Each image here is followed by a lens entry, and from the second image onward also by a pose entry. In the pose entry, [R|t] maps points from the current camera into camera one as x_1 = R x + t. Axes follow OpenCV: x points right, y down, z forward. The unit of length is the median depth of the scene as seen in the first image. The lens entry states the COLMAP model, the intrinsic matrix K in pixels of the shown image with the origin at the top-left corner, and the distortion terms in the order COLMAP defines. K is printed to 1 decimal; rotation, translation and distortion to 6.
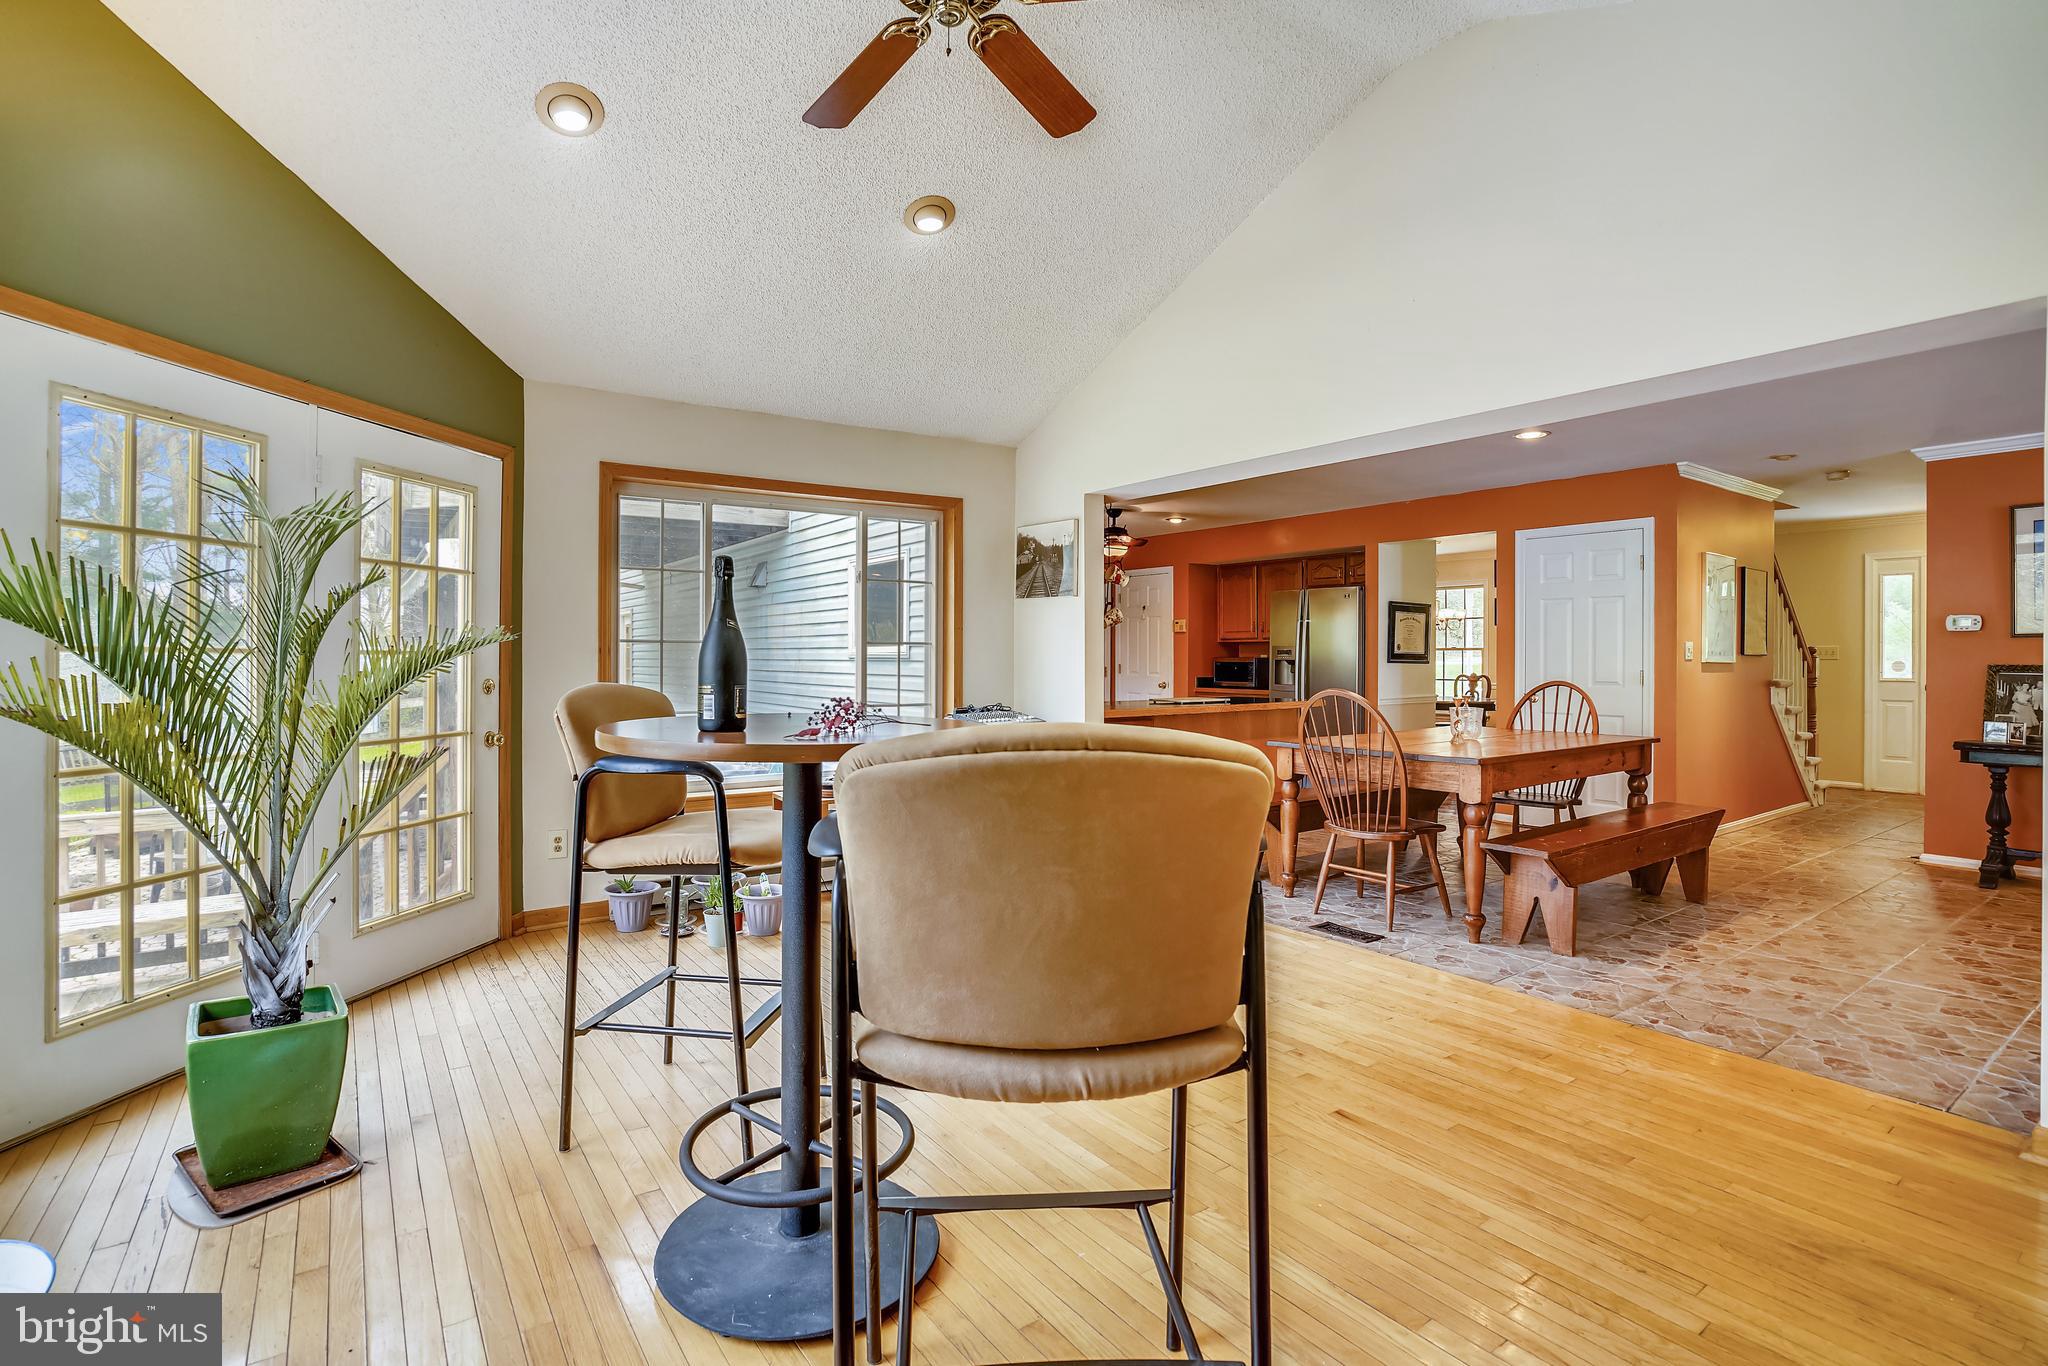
lens RADIAL K [[953.6, 0, 1015.7], [0, 953.6, 651.7], [0, 0, 1]] dist [-0.016073, 0.005443]
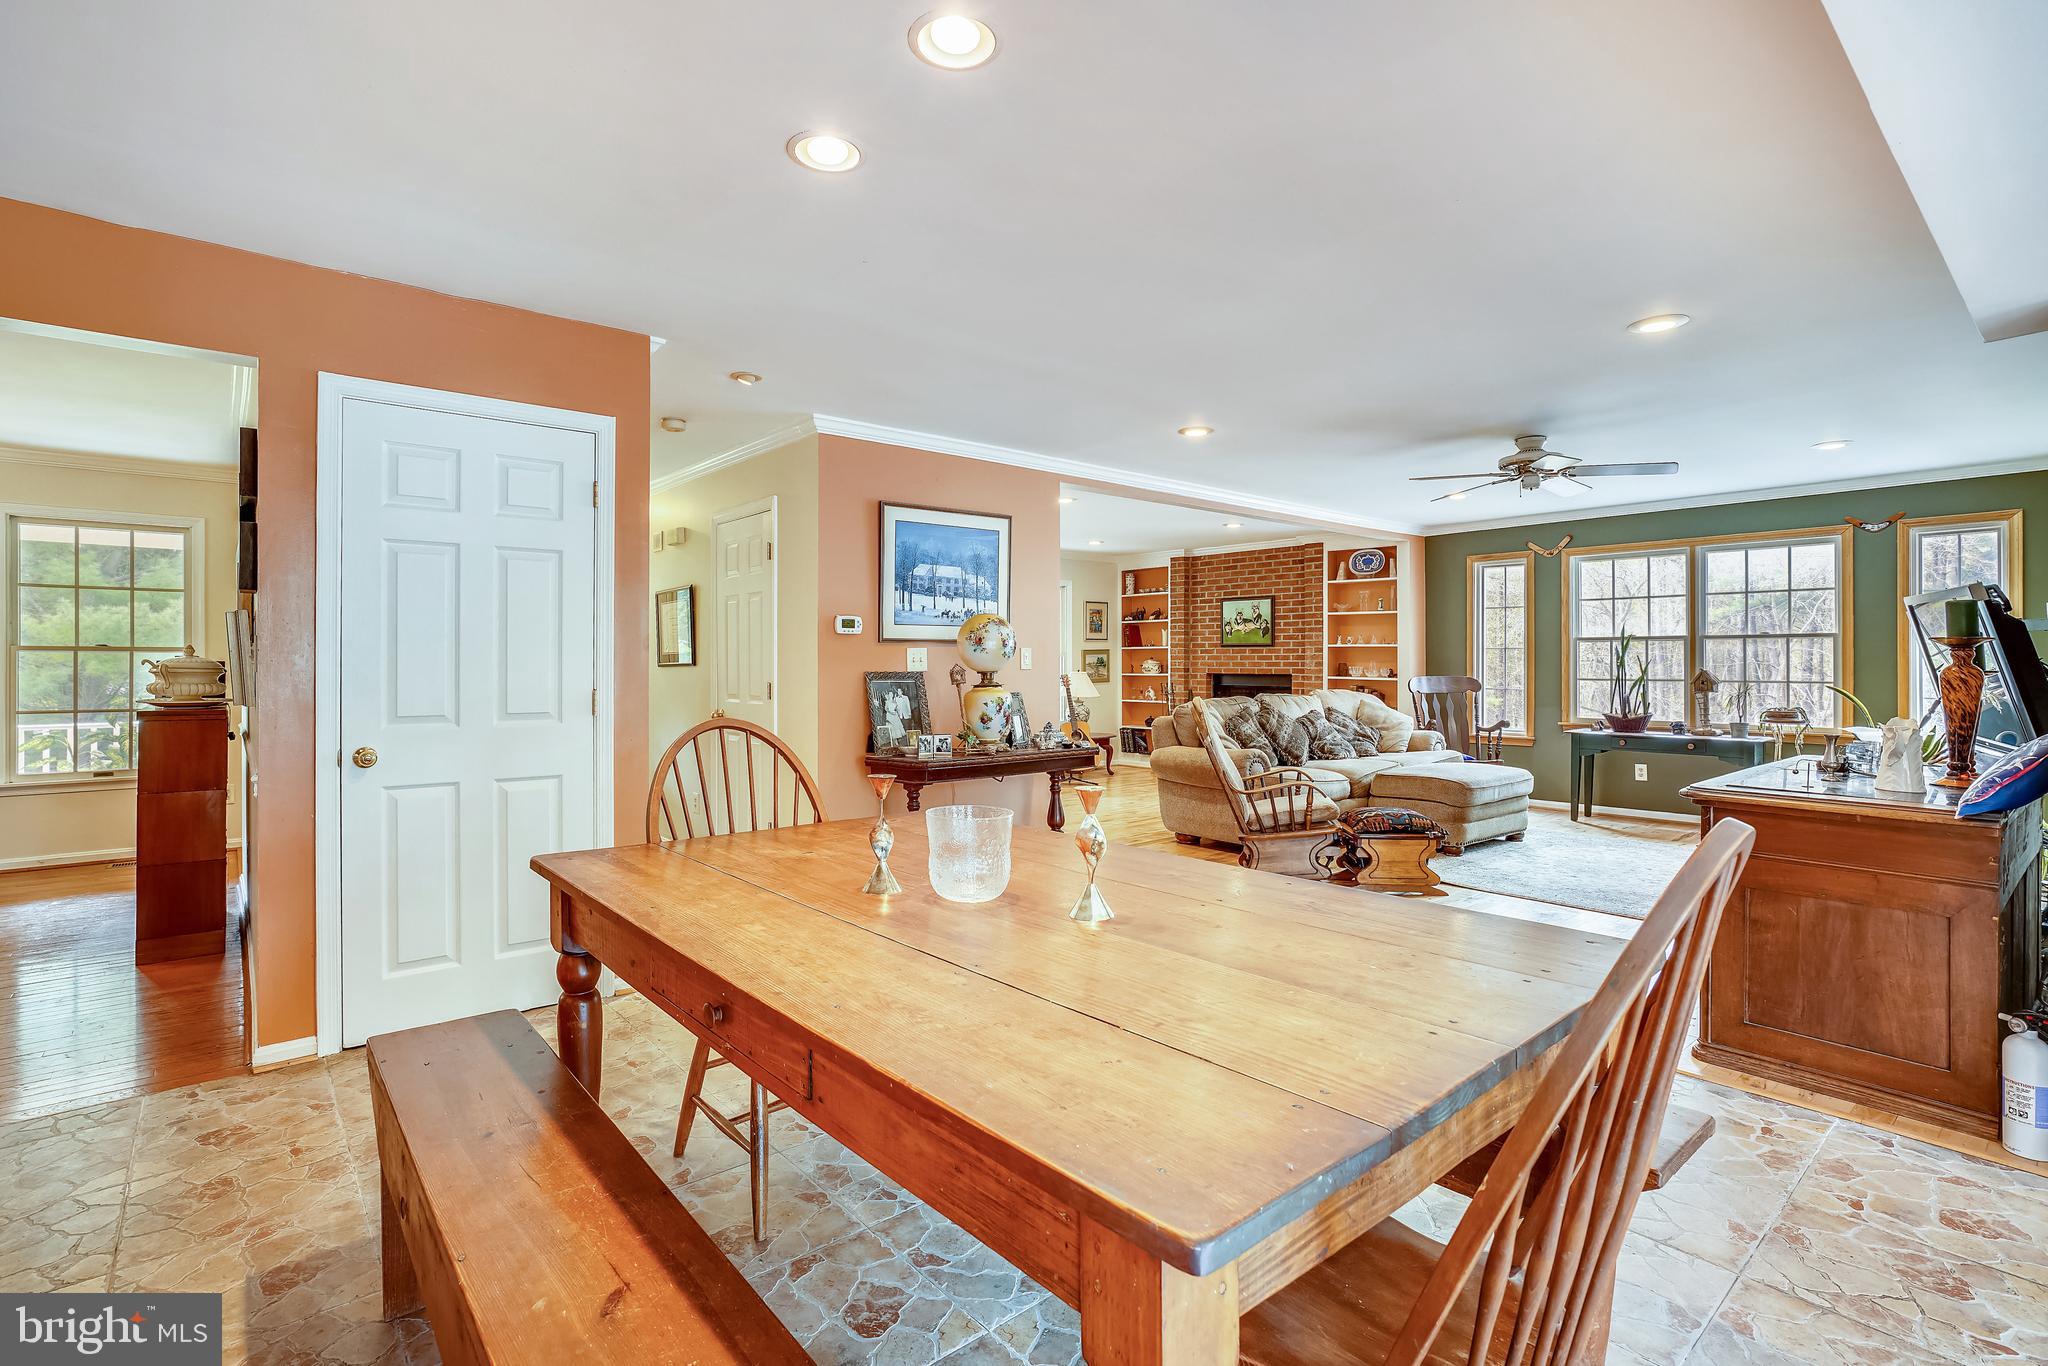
lens RADIAL K [[953.6, 0, 991.8], [0, 953.6, 659.1], [0, 0, 1]] dist [-0.016073, 0.005443]
pose [[-0.073080, -0.000594, 0.997326, 0.106149], [-0.003137, 0.999995, 0.000365, 0.000339], [-0.997321, -0.003102, -0.073082, 0.956992]]
